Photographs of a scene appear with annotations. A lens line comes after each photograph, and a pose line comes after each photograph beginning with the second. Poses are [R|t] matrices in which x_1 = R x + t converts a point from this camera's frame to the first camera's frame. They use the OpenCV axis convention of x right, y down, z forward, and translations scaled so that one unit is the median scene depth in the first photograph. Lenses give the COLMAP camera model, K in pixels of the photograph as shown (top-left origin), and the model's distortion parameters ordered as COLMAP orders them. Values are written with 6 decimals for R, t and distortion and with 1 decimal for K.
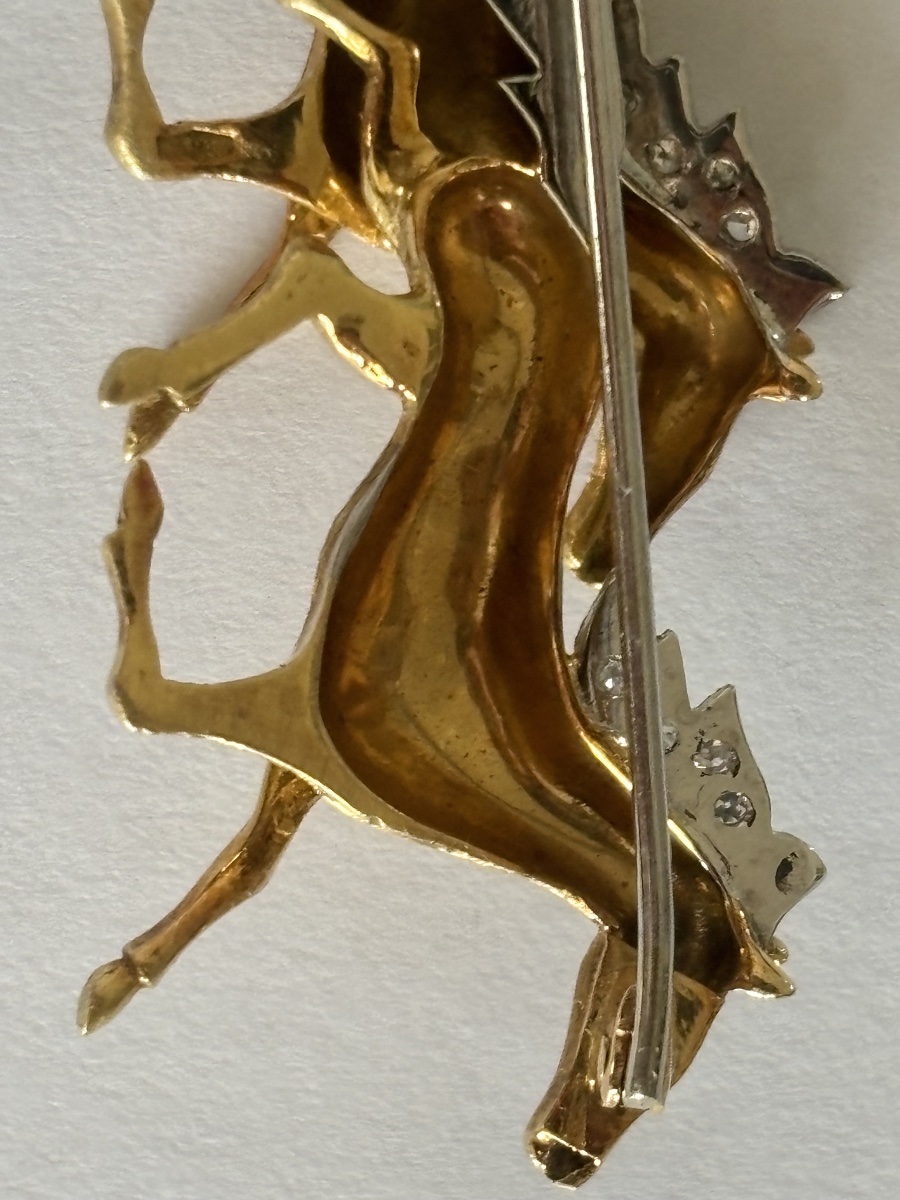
lens RADIAL K [[5426.3, 0, 449.8], [0, 5426.3, 593.8], [0, 0, 1]] dist [0.252579, 0.000000]
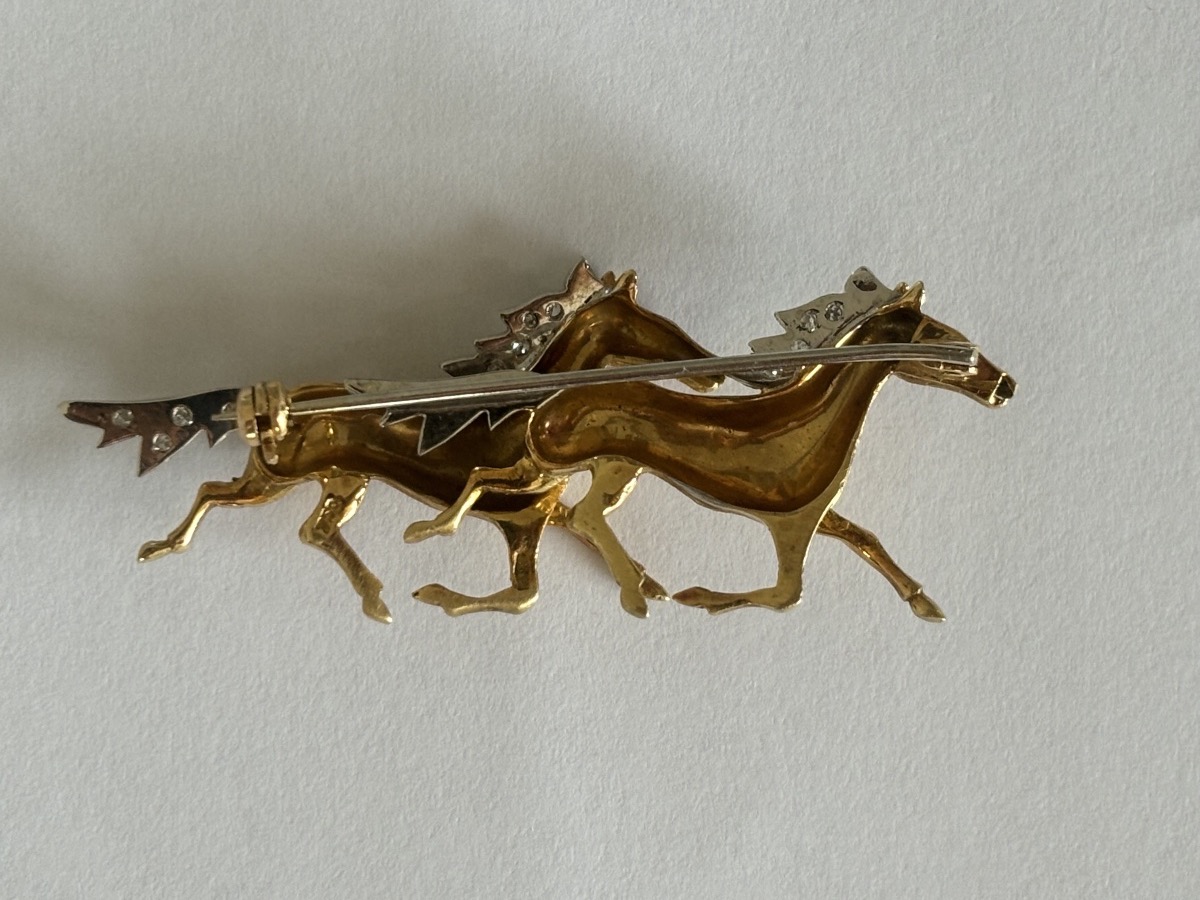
lens RADIAL K [[3318.3, 0, 558.5], [0, 3318.3, 462.3], [0, 0, 1]] dist [0.164417, 0.000000]
pose [[-0.016412, -0.998883, -0.044299, 0.052825], [0.999318, -0.014921, -0.033789, -0.024107], [0.033091, -0.044823, 0.998447, -0.286627]]
